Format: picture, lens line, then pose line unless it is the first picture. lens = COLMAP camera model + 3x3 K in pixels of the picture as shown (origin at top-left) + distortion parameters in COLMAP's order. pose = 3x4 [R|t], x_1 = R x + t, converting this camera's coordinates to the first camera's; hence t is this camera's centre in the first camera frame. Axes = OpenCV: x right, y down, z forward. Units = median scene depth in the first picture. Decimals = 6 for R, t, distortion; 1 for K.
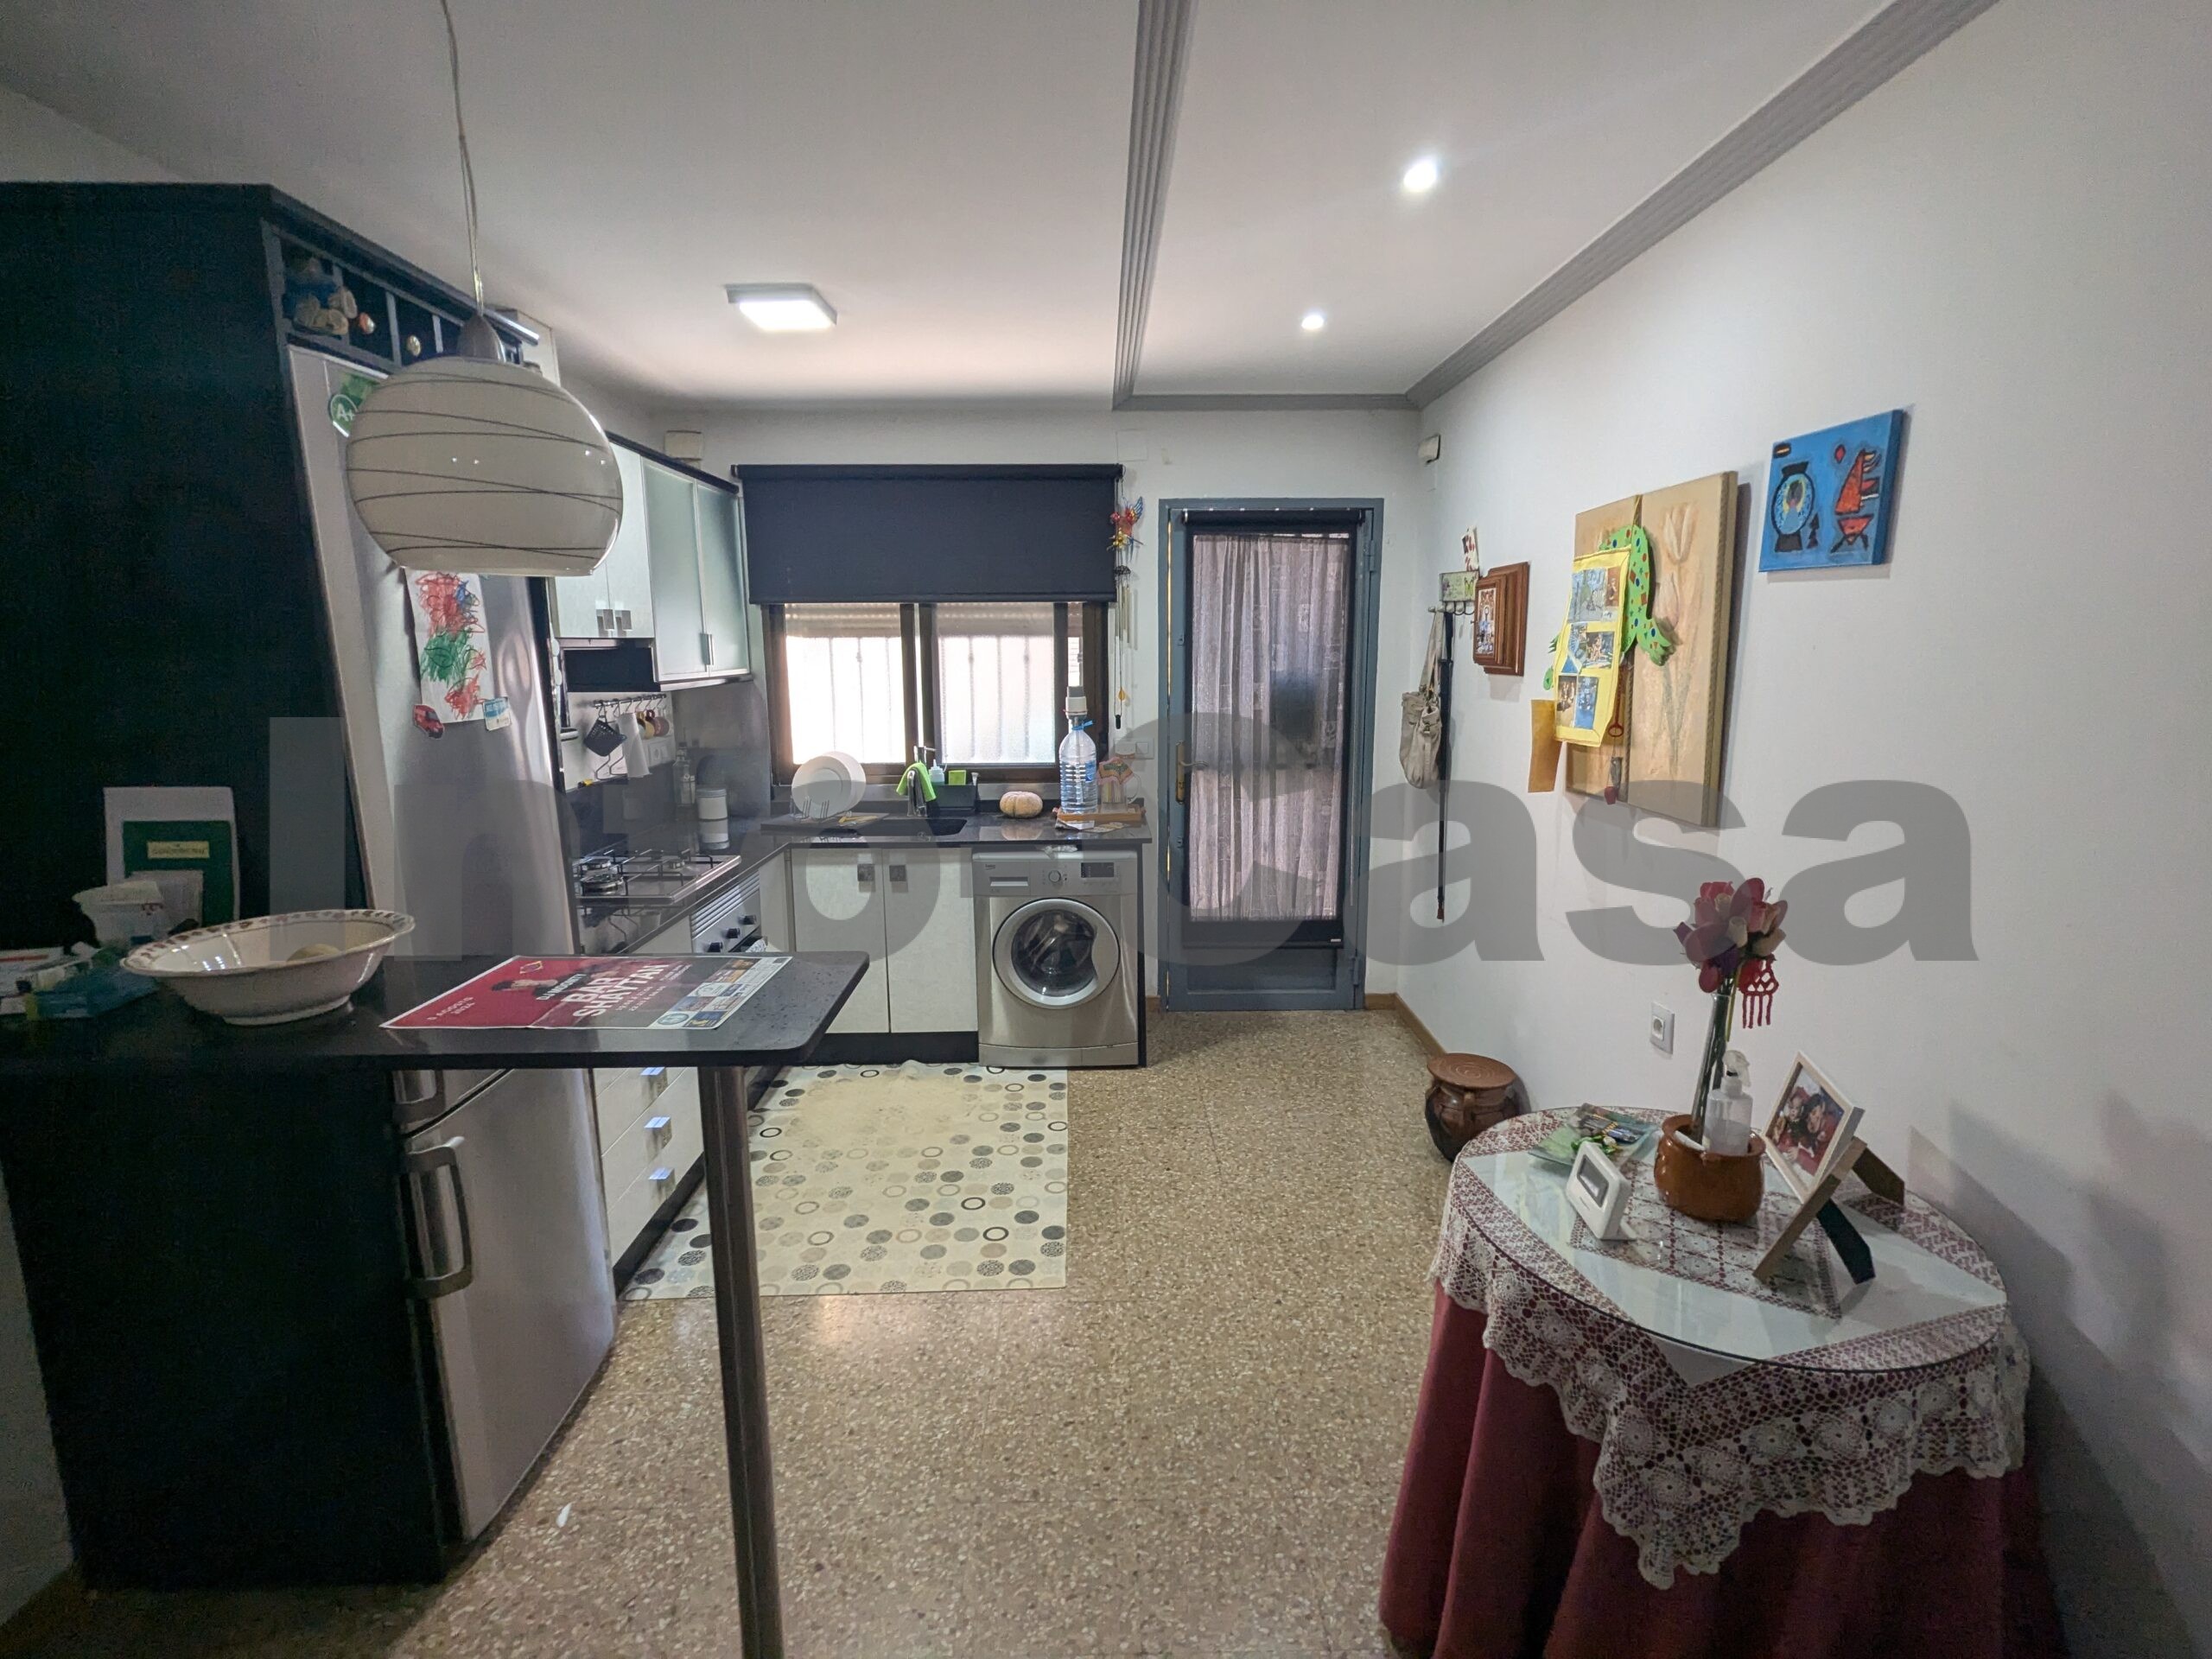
lens RADIAL K [[1040.4, 0, 1112.1], [0, 1040.4, 826.0], [0, 0, 1]] dist [-0.005032, 0.003047]
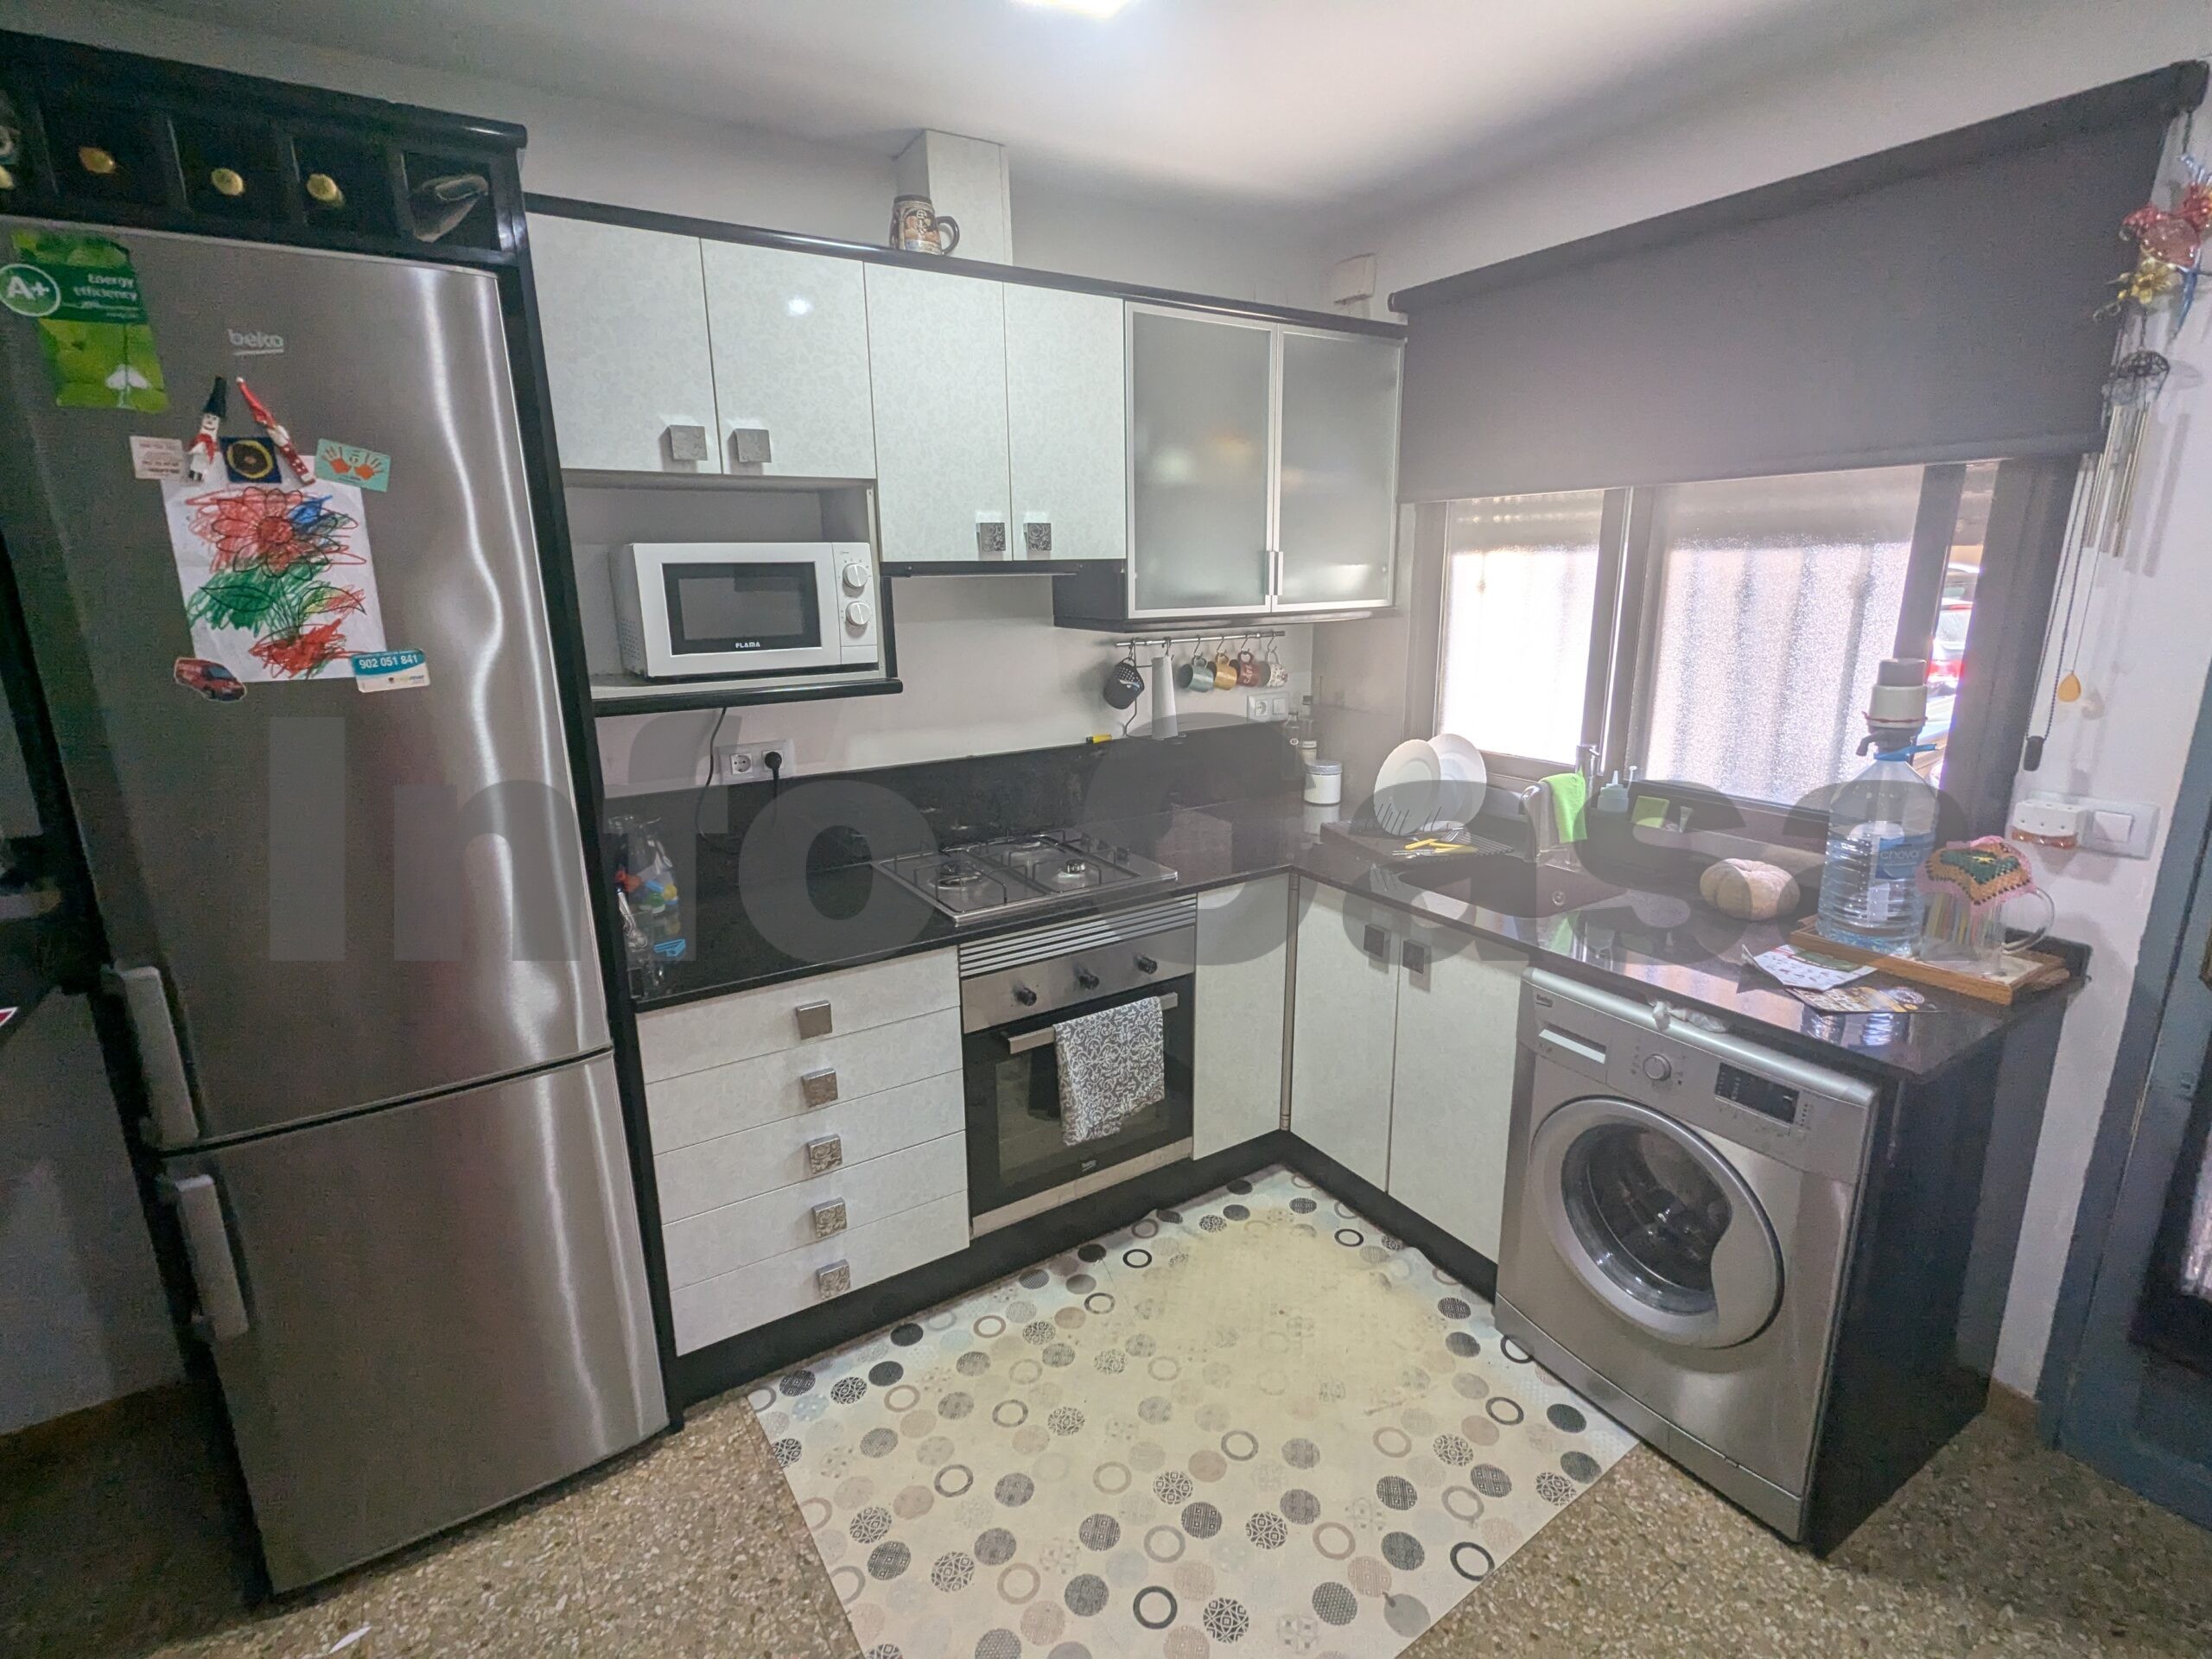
lens RADIAL K [[1040.4, 0, 1099.6], [0, 1040.4, 825.2], [0, 0, 1]] dist [-0.005032, 0.003047]
pose [[0.525755, 0.204100, -0.825787, 0.167236], [-0.137139, 0.978426, 0.154514, -0.091689], [0.839508, 0.032011, 0.542403, 0.502047]]
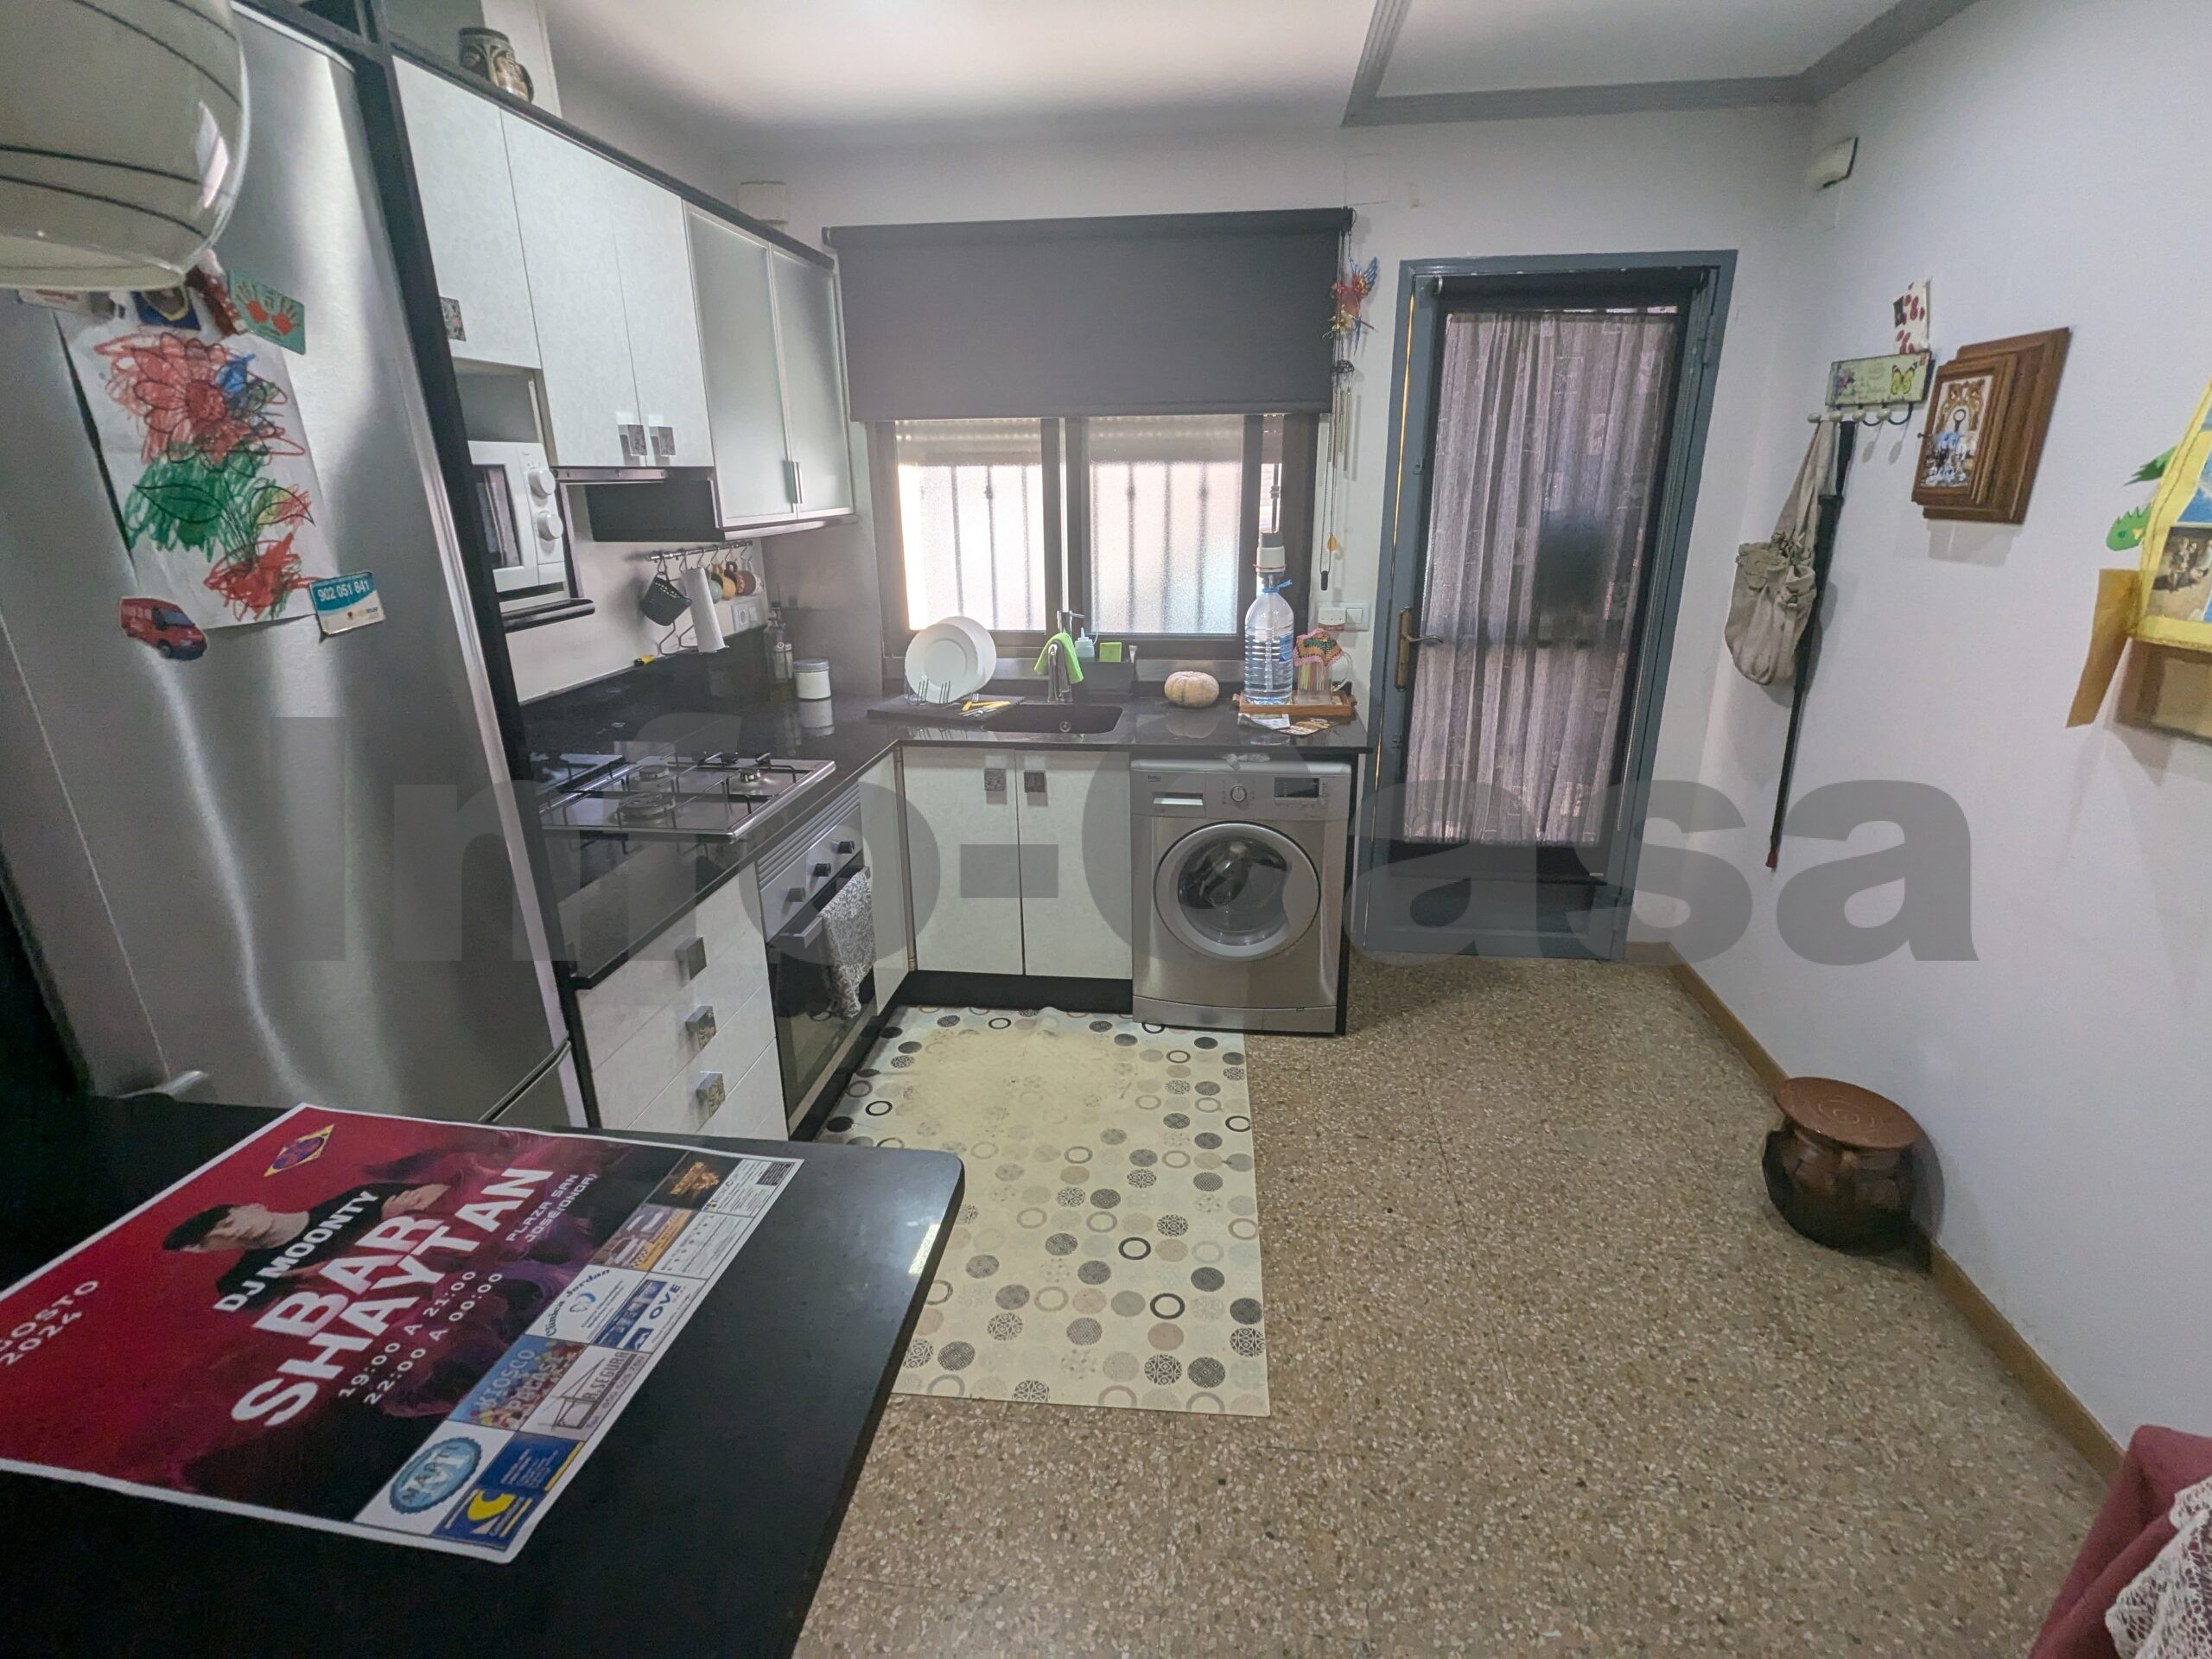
lens RADIAL K [[1040.4, 0, 1112.4], [0, 1040.4, 827.7], [0, 0, 1]] dist [-0.005032, 0.003047]
pose [[0.991385, 0.038510, -0.125192, -0.048761], [-0.018725, 0.987654, 0.155526, -0.040814], [0.129636, -0.151842, 0.979867, 0.232988]]
